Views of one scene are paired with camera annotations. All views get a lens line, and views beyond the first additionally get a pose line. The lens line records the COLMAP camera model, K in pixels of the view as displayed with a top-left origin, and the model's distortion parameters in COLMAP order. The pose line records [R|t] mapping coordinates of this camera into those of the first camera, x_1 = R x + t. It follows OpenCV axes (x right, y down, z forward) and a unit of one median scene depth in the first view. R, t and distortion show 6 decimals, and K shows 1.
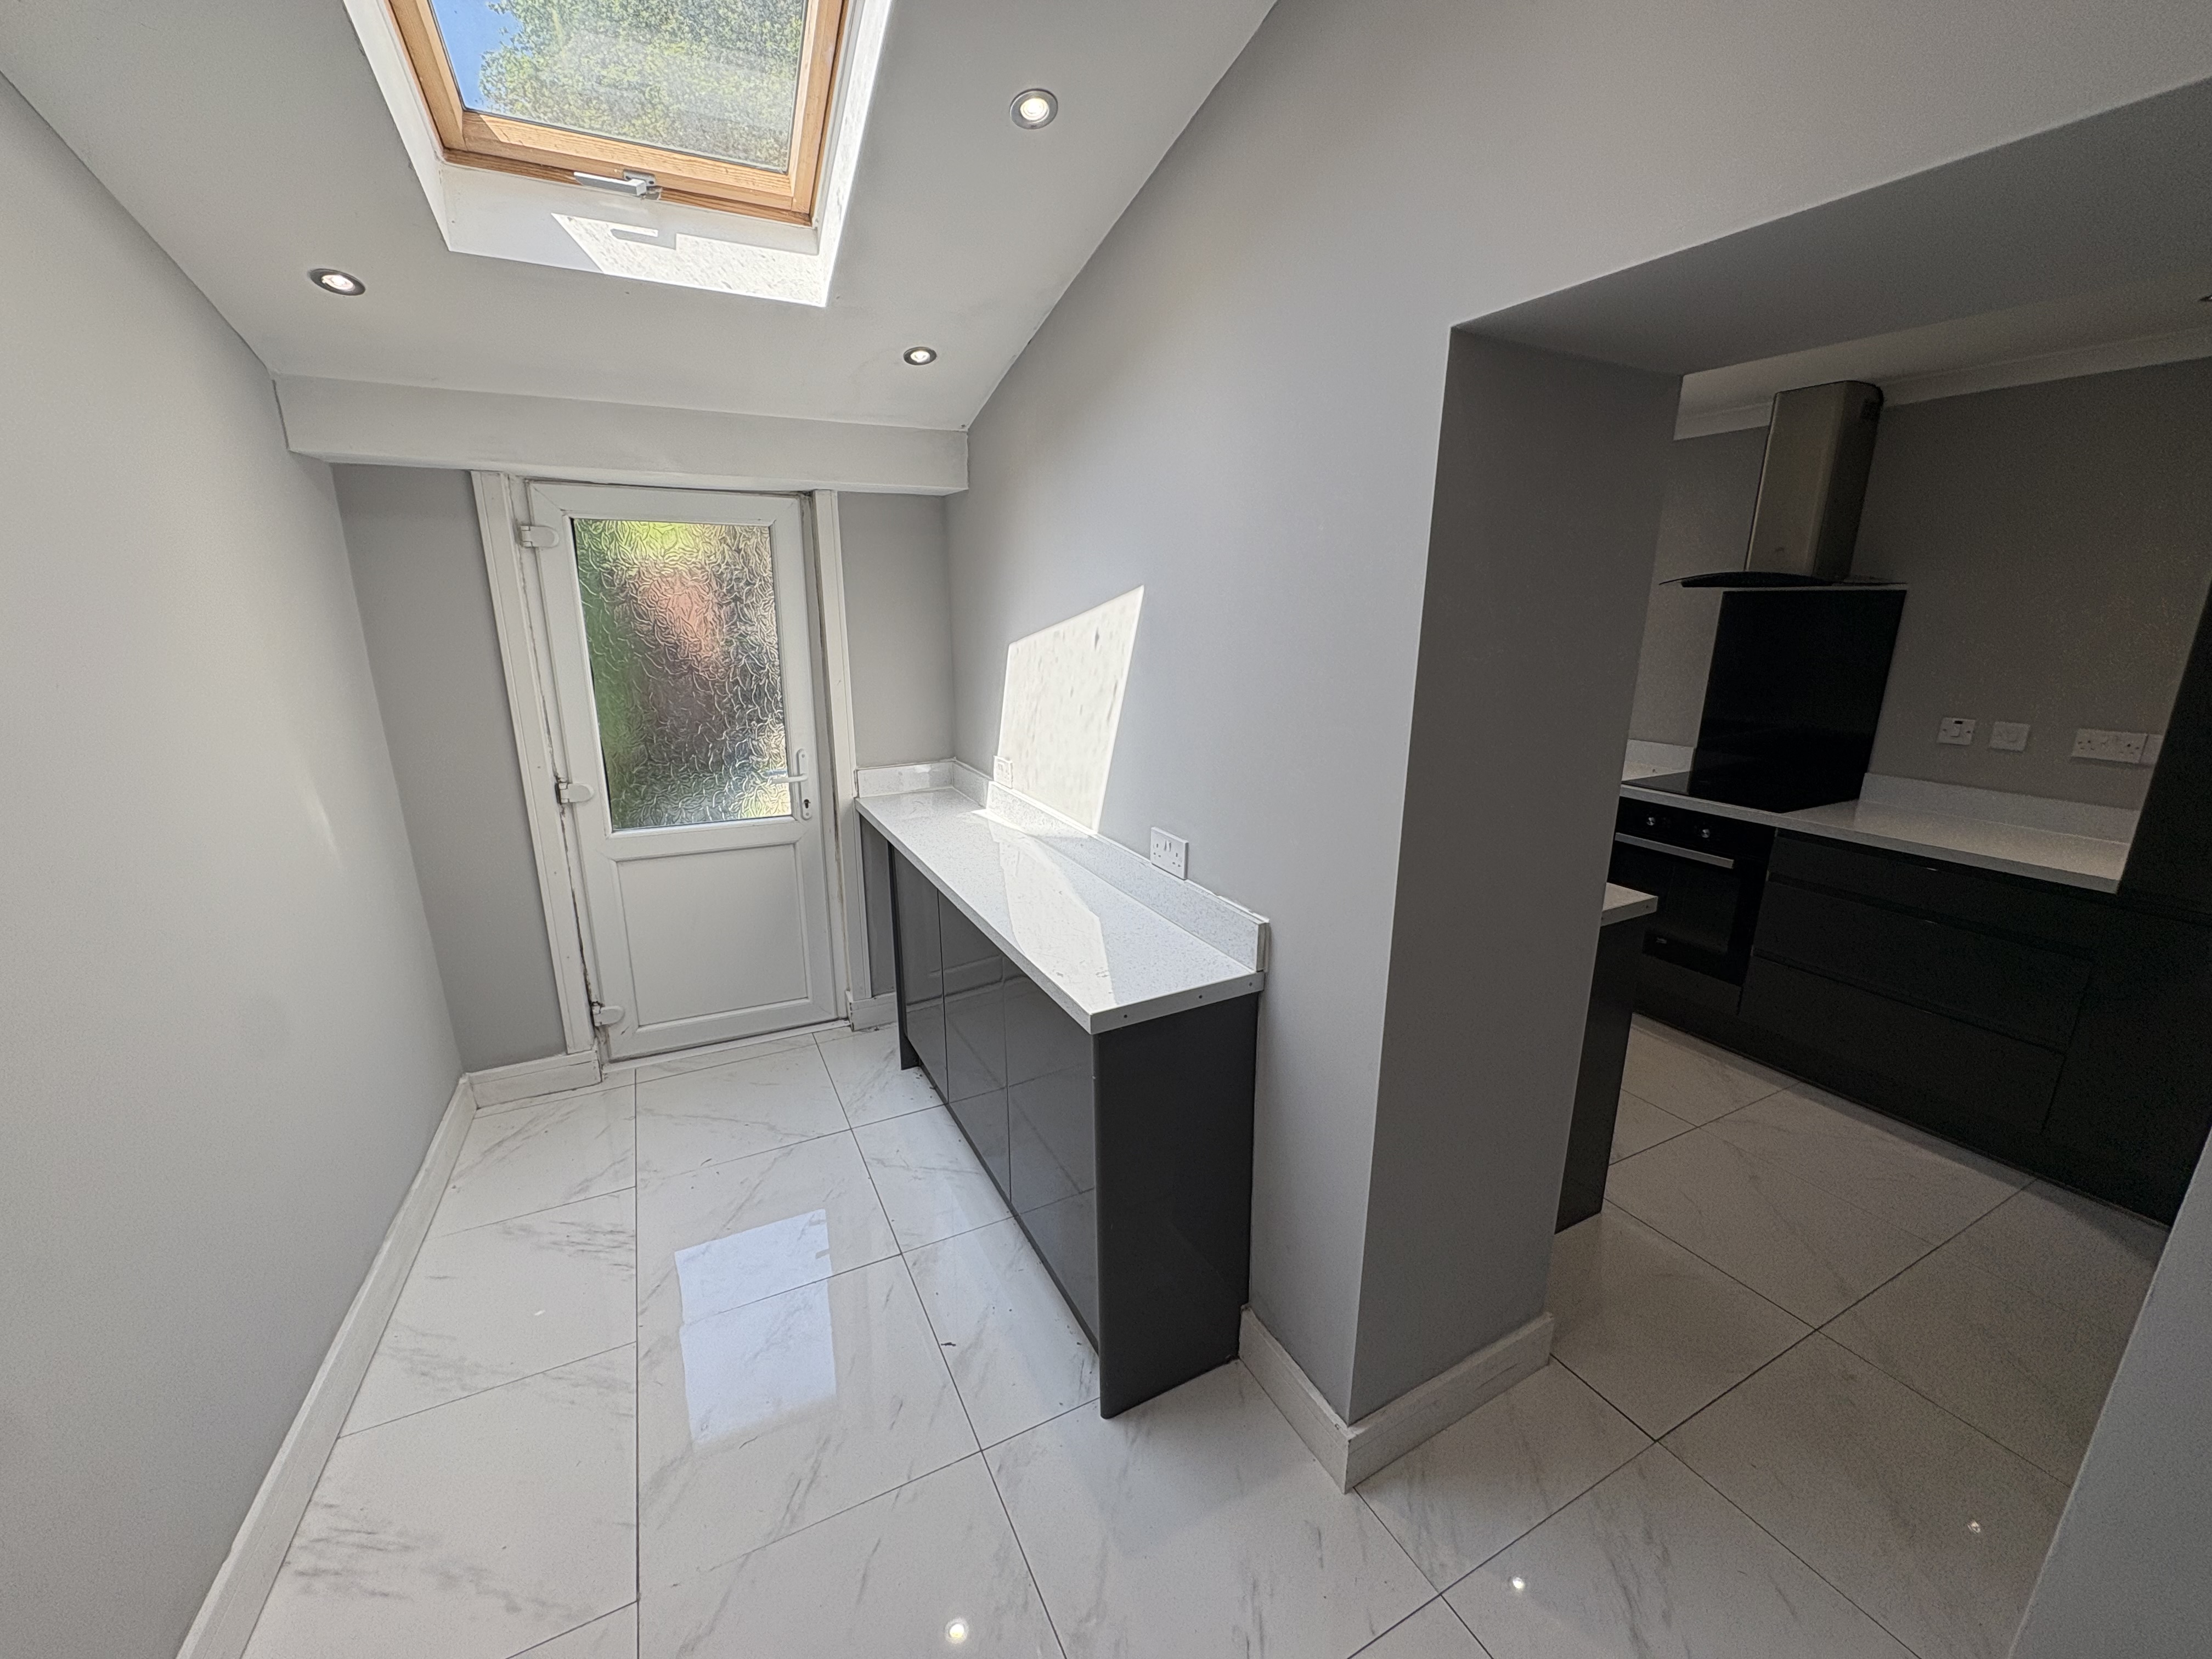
lens RADIAL K [[881.4, 0, 1105.4], [0, 881.4, 828.5], [0, 0, 1]] dist [0.004705, -0.000948]
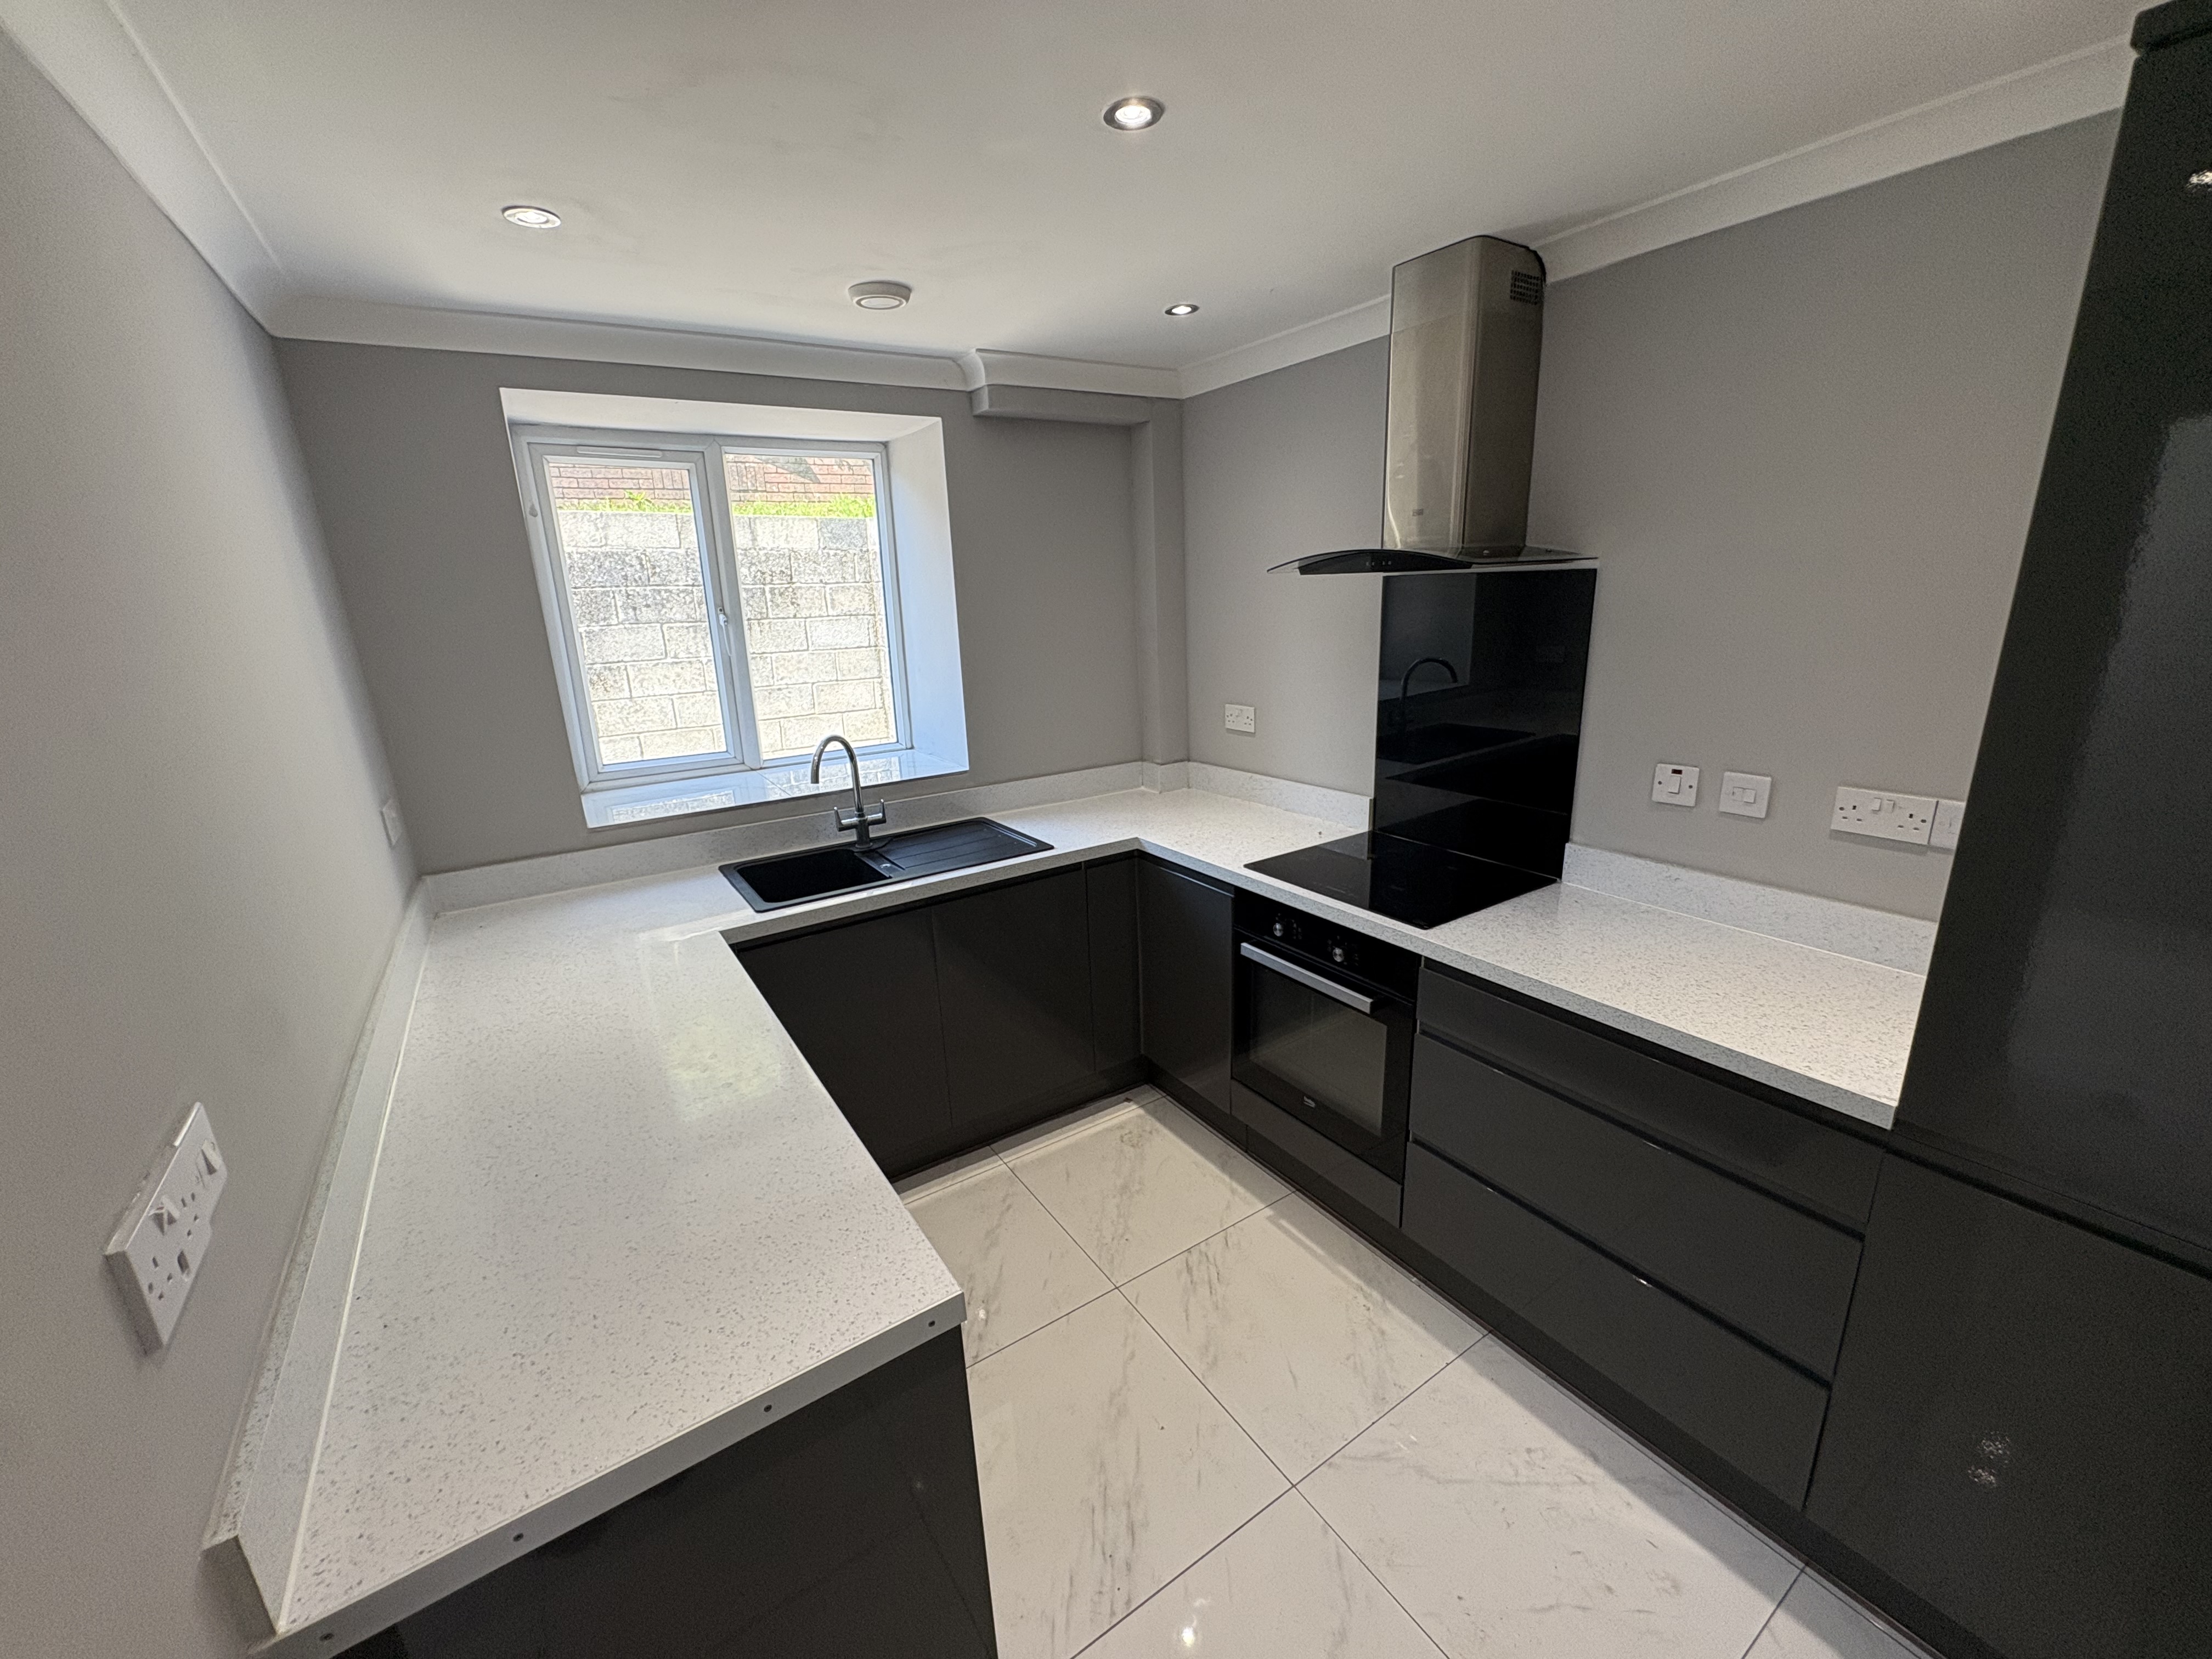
lens RADIAL K [[881.4, 0, 1102.9], [0, 881.4, 826.8], [0, 0, 1]] dist [0.004705, -0.000948]
pose [[0.994290, -0.067454, 0.082688, 0.491988], [0.066465, 0.997681, 0.014652, -0.116331], [-0.083485, -0.009073, 0.996468, 0.393376]]
